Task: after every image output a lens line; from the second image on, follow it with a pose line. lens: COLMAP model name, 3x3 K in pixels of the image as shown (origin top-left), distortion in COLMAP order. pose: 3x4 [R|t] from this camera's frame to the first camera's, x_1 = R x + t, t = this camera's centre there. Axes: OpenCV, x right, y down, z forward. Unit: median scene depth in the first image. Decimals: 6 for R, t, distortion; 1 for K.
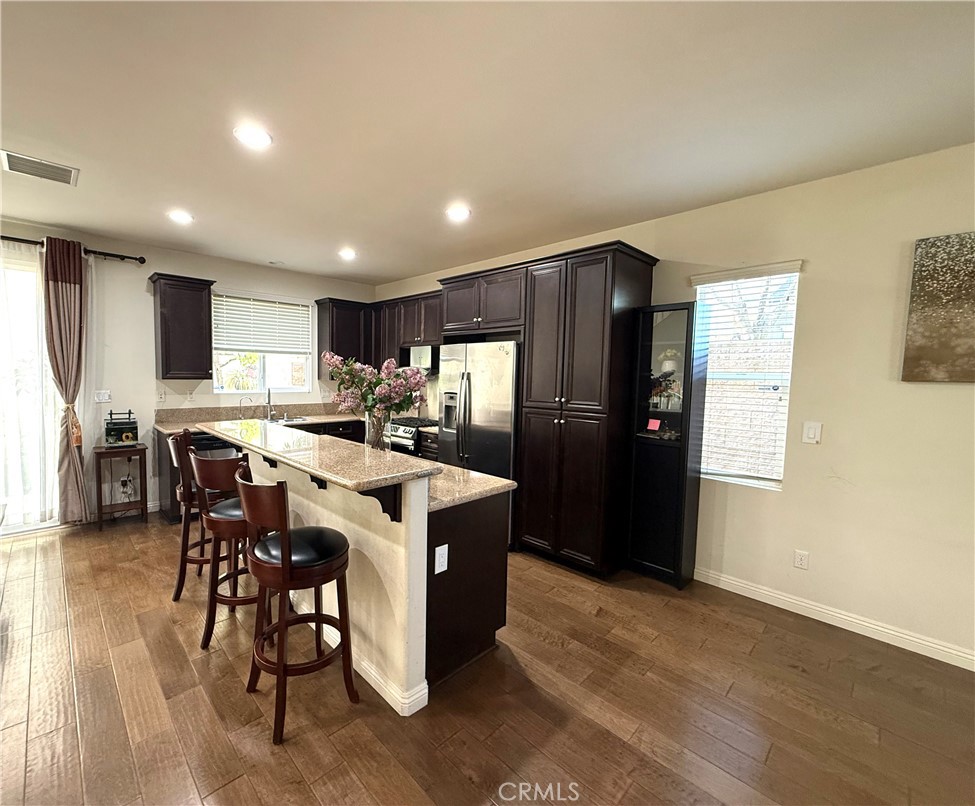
lens RADIAL K [[425.5, 0, 436.2], [0, 425.5, 403.2], [0, 0, 1]] dist [0.001370, -0.000134]
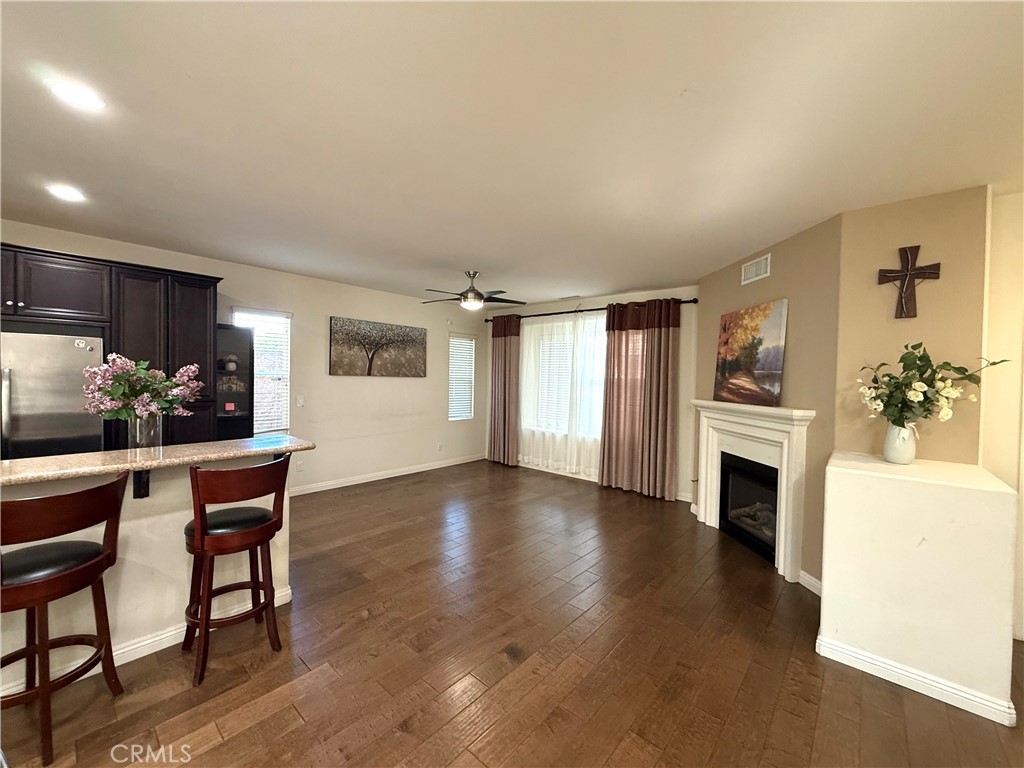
lens RADIAL K [[408.8, 0, 509.0], [0, 408.8, 385.8], [0, 0, 1]] dist [0.002309, -0.000238]
pose [[-0.106357, -0.043322, 0.993384, -0.929918], [0.047710, 0.997677, 0.048618, -0.041440], [-0.993183, 0.052565, -0.104043, 0.193990]]
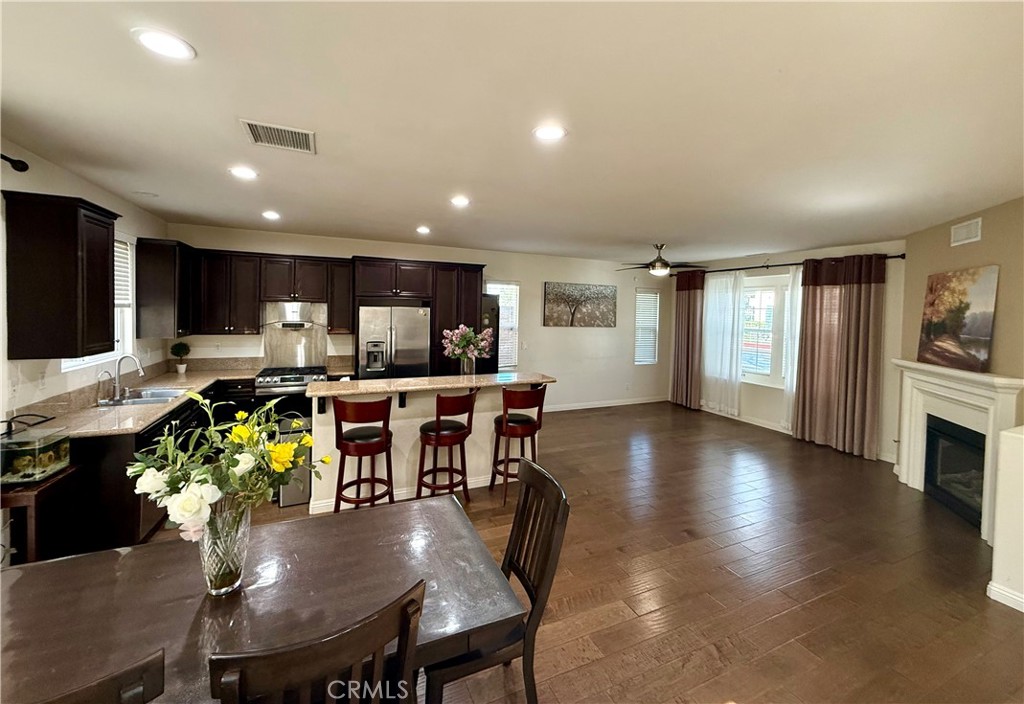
lens RADIAL K [[406.4, 0, 510.4], [0, 406.4, 323.5], [0, 0, 1]] dist [0.002499, -0.000807]
pose [[0.312845, -0.040590, 0.948937, -1.334125], [0.050820, 0.998371, 0.025951, -0.119816], [-0.948444, 0.040106, 0.314398, 0.225245]]
